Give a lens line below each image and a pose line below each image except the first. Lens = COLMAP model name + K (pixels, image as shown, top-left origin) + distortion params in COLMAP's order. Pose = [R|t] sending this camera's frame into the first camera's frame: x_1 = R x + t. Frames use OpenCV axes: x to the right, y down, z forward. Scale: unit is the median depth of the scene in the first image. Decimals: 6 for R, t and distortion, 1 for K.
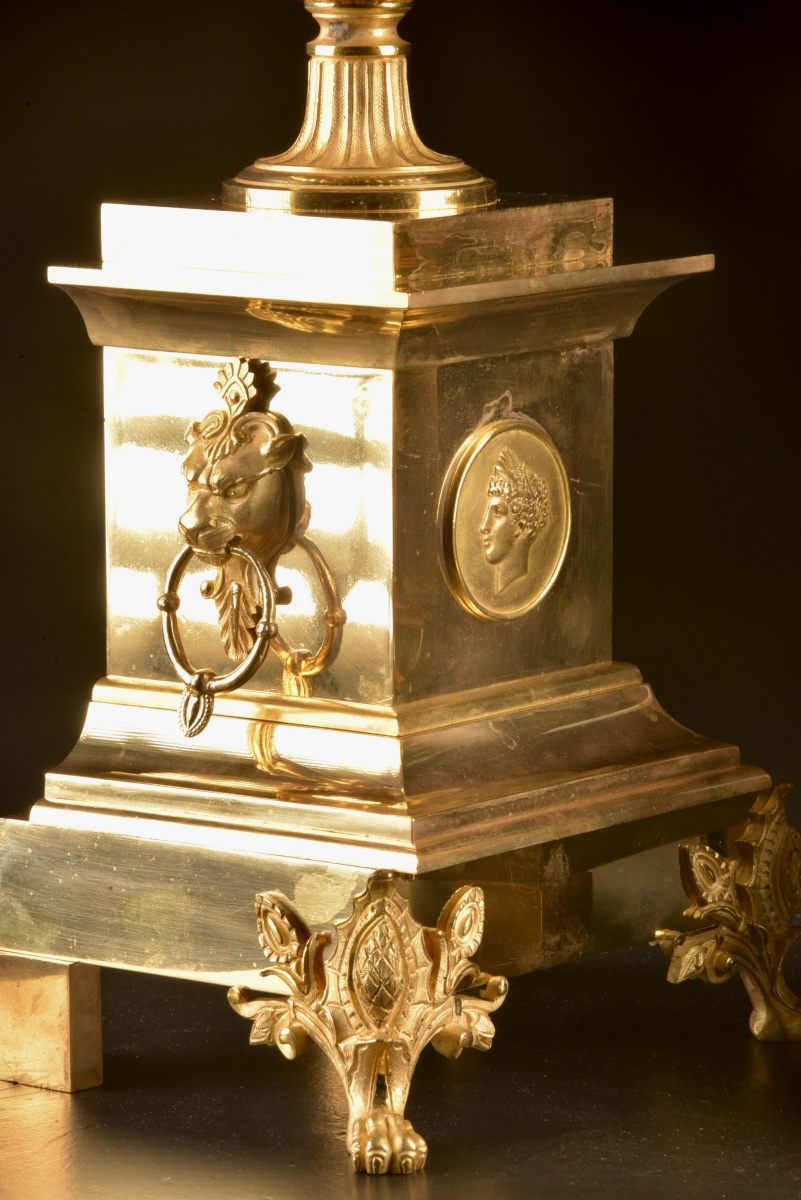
lens RADIAL K [[5674.2, 0, 400.5], [0, 5674.2, 600.0], [0, 0, 1]] dist [1.845046, -4.193730]
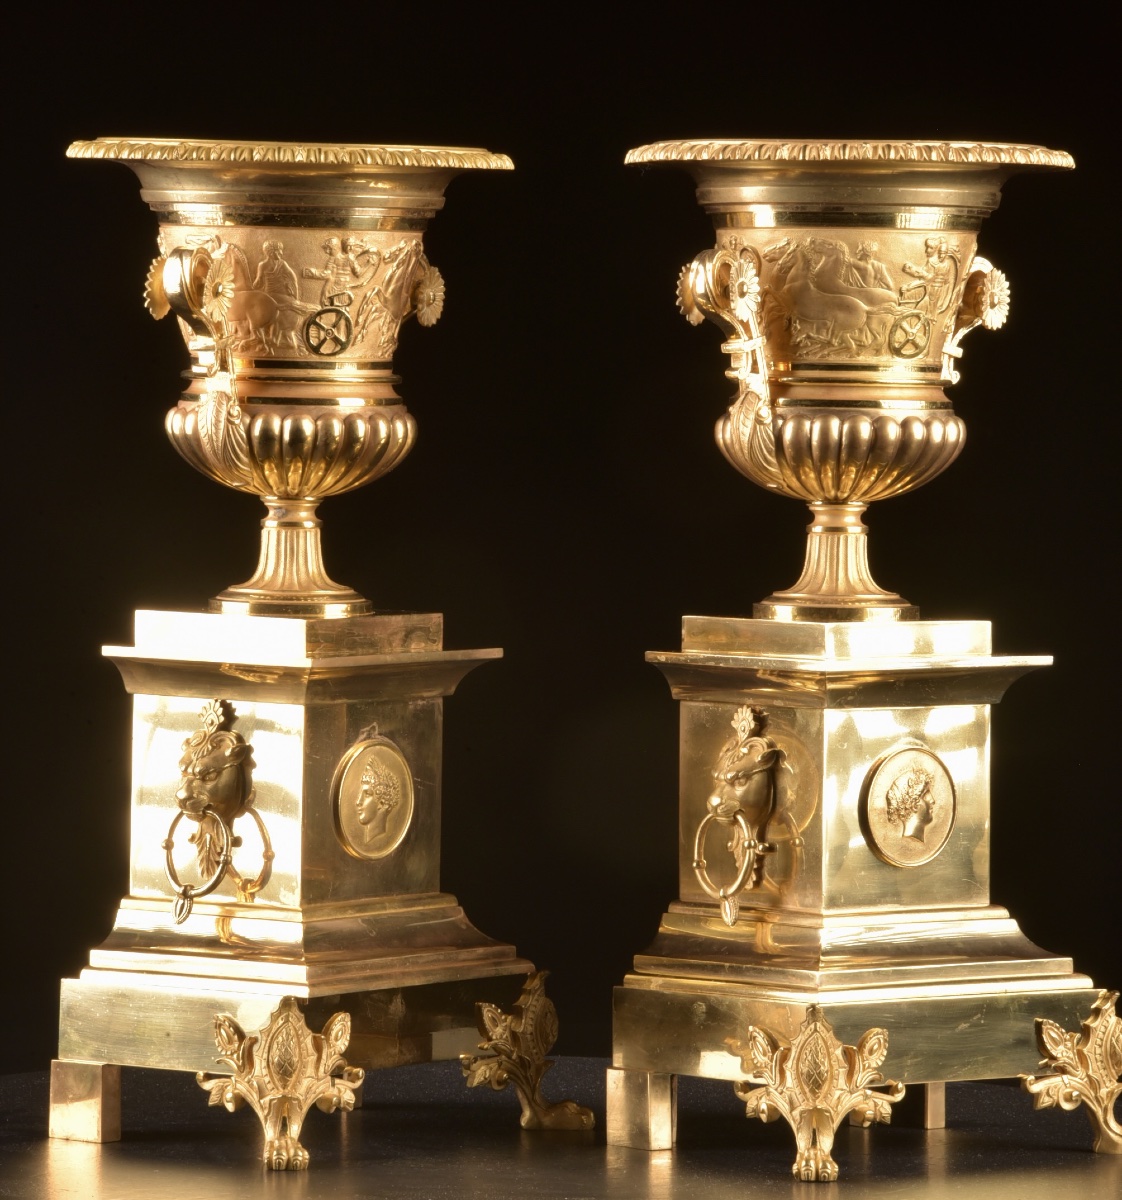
lens RADIAL K [[7198.3, 0, 609.1], [0, 7198.3, 602.3], [0, 0, 1]] dist [1.620261, 6.820990]
pose [[0.999797, 0.018374, 0.008207, 0.069950], [-0.017513, 0.995336, -0.094865, 0.129196], [-0.009912, 0.094702, 0.995456, -1.128766]]
